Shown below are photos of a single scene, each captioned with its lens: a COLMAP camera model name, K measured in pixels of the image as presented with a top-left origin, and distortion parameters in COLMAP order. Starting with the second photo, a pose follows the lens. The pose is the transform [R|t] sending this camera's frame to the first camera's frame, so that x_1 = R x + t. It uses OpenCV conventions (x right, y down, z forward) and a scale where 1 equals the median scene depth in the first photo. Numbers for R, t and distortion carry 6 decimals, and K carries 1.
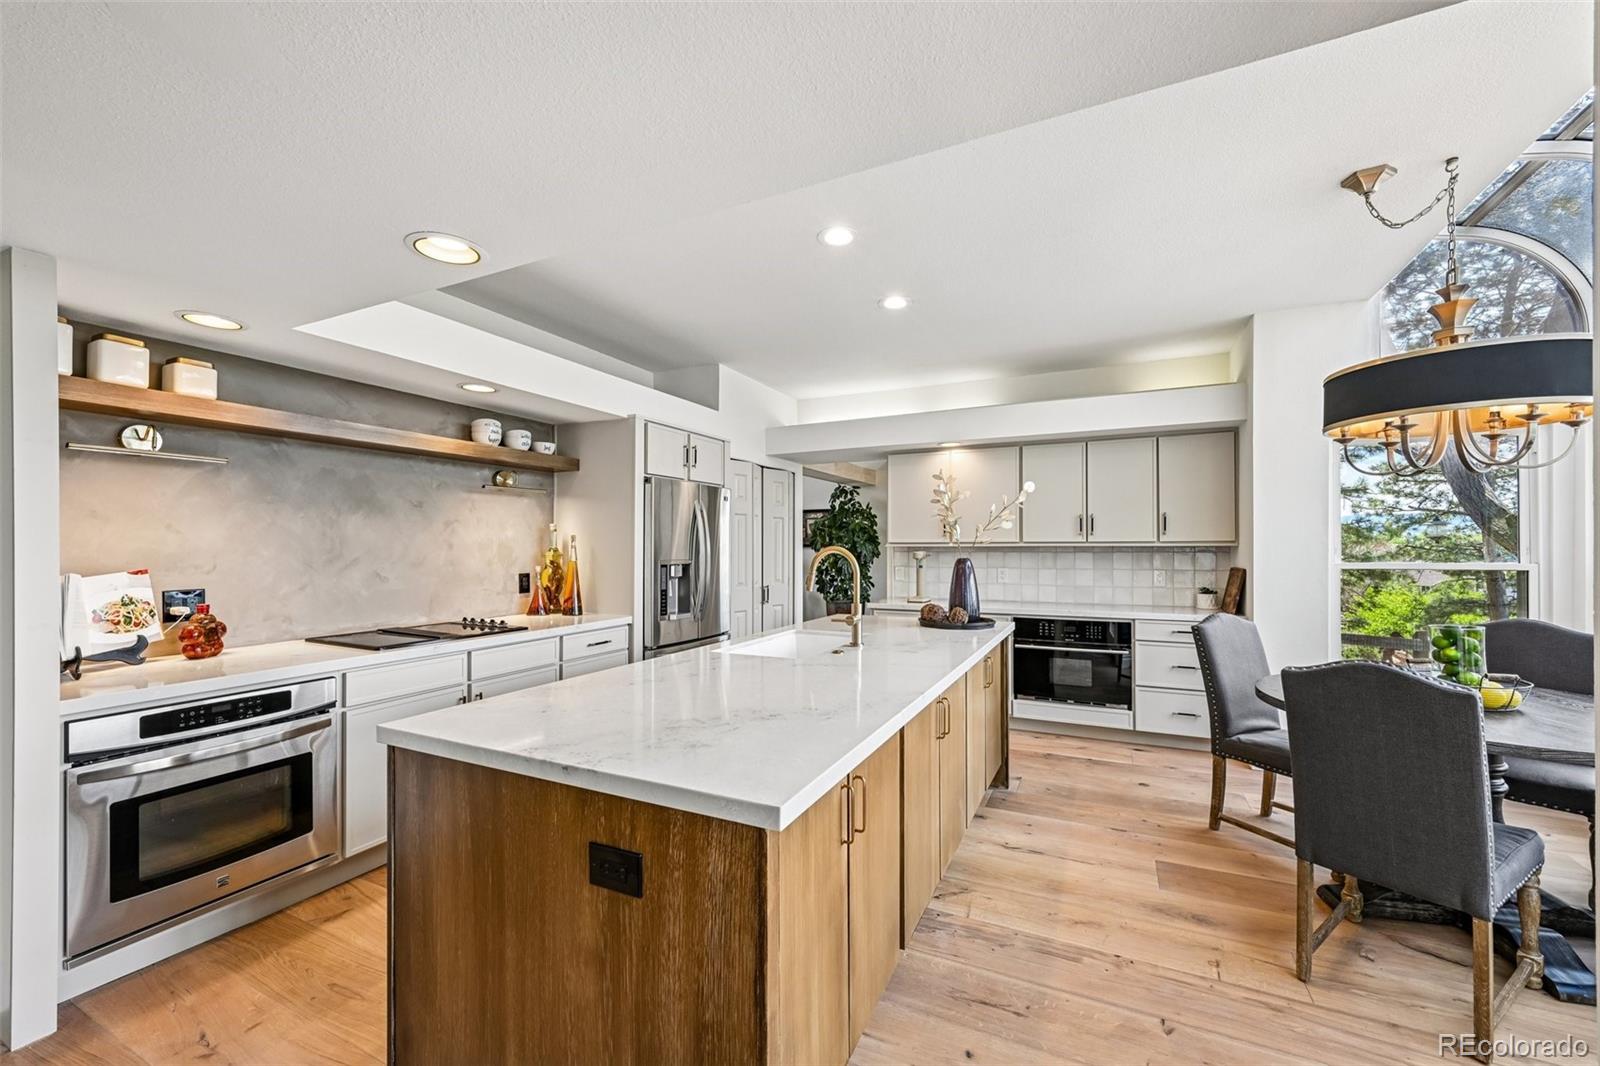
lens RADIAL K [[630.8, 0, 802.7], [0, 630.8, 543.6], [0, 0, 1]] dist [0.002959, 0.000101]
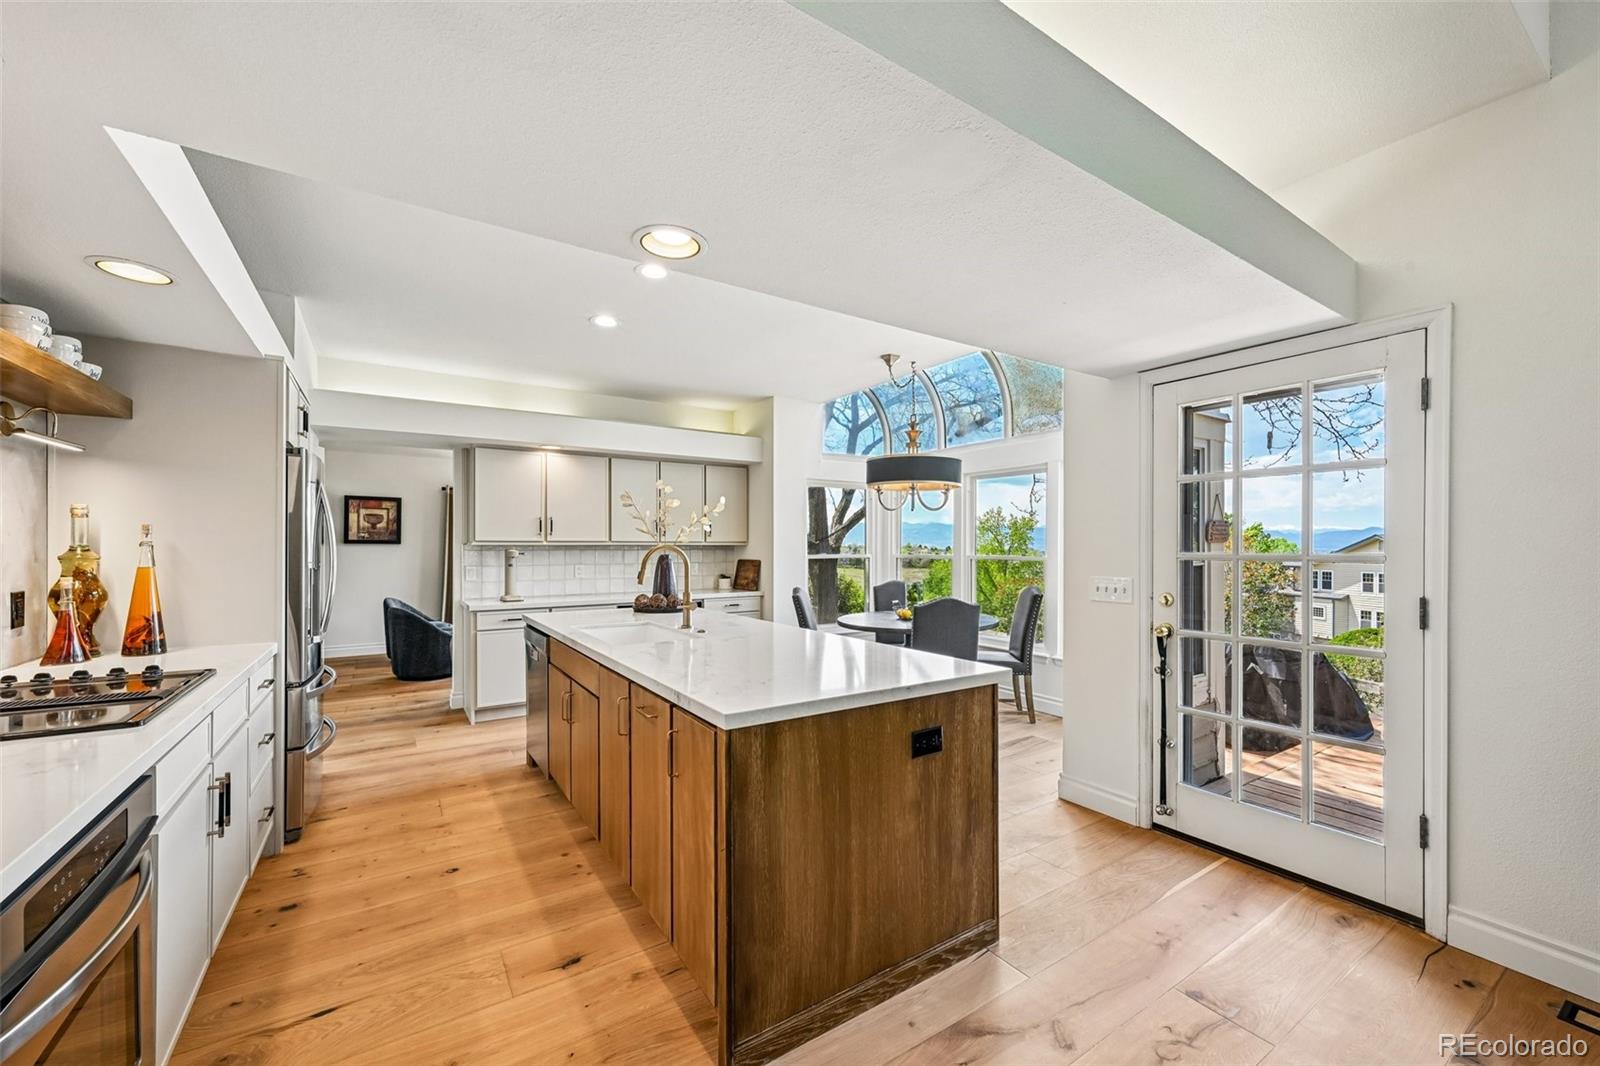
lens RADIAL K [[630.8, 0, 802.7], [0, 630.8, 543.6], [0, 0, 1]] dist [0.002959, 0.000101]
pose [[0.517164, 0.004497, 0.855875, -0.646052], [-0.006493, 0.999978, -0.001330, 0.002125], [-0.855862, -0.004869, 0.517182, 0.150534]]
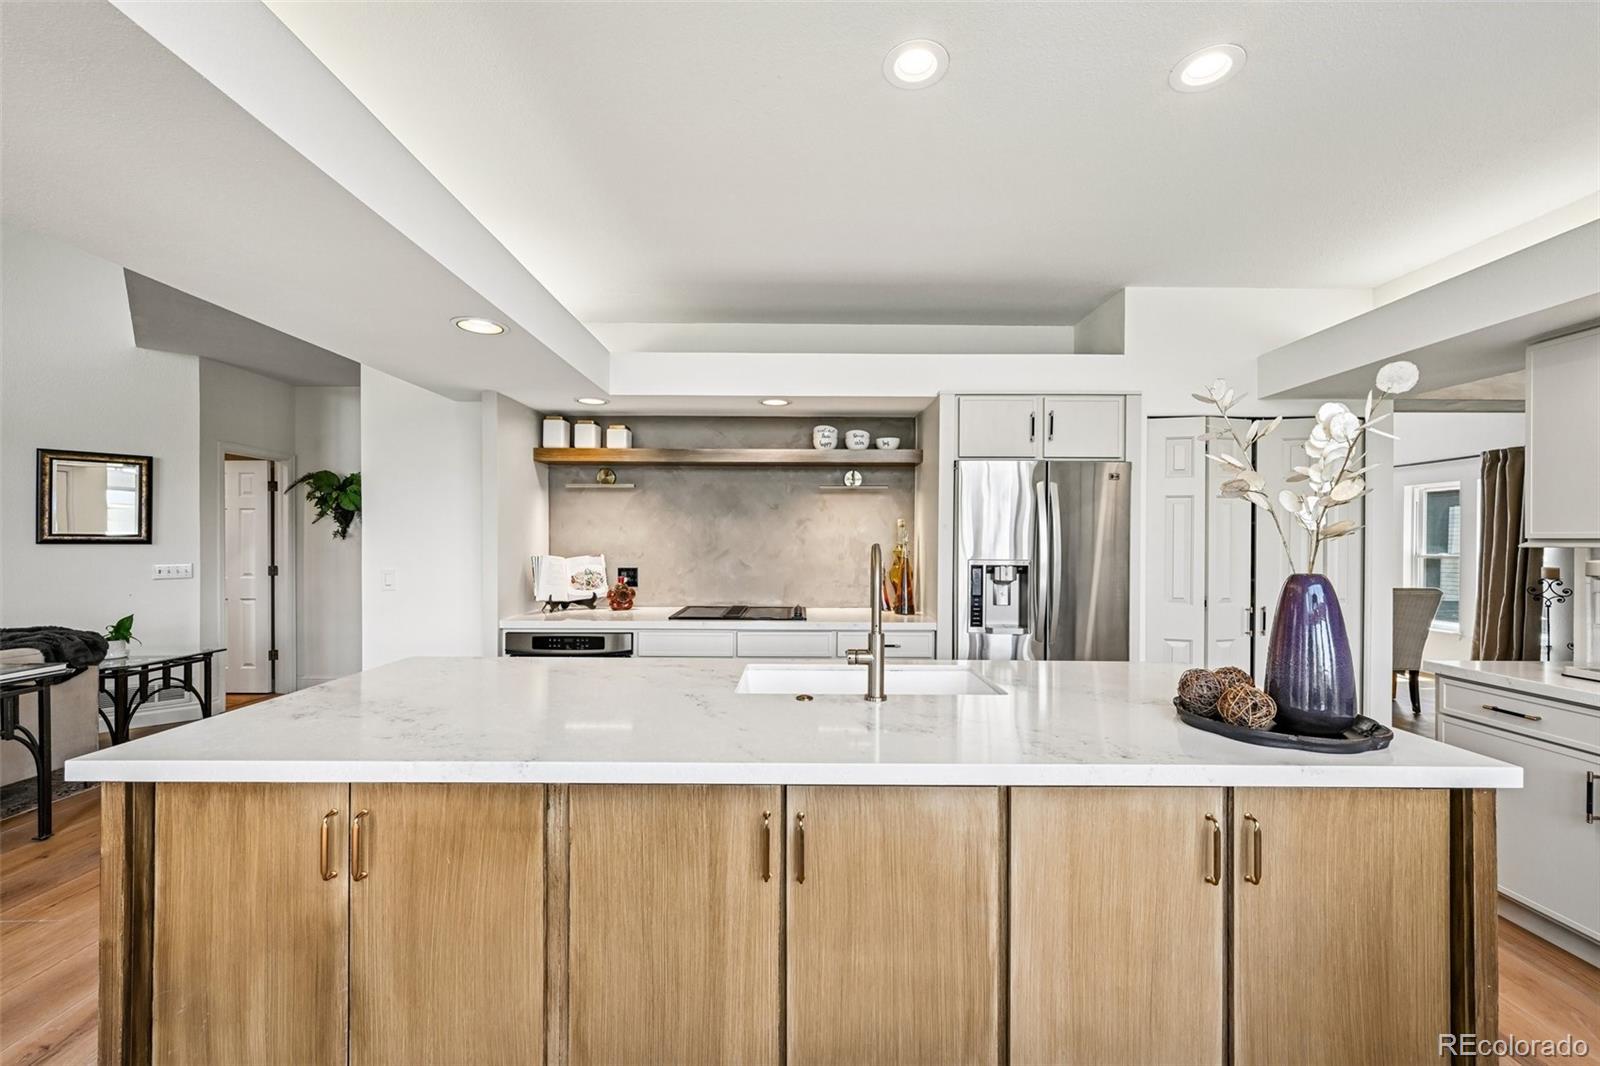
lens RADIAL K [[626.8, 0, 800.0], [0, 626.8, 533.0], [0, 0, 1]] dist [0.001381, 0.000239]
pose [[0.442008, -0.007385, -0.896981, 0.478235], [-0.001321, 0.999960, -0.008884, -0.001037], [0.897010, 0.005112, 0.441981, 0.498120]]
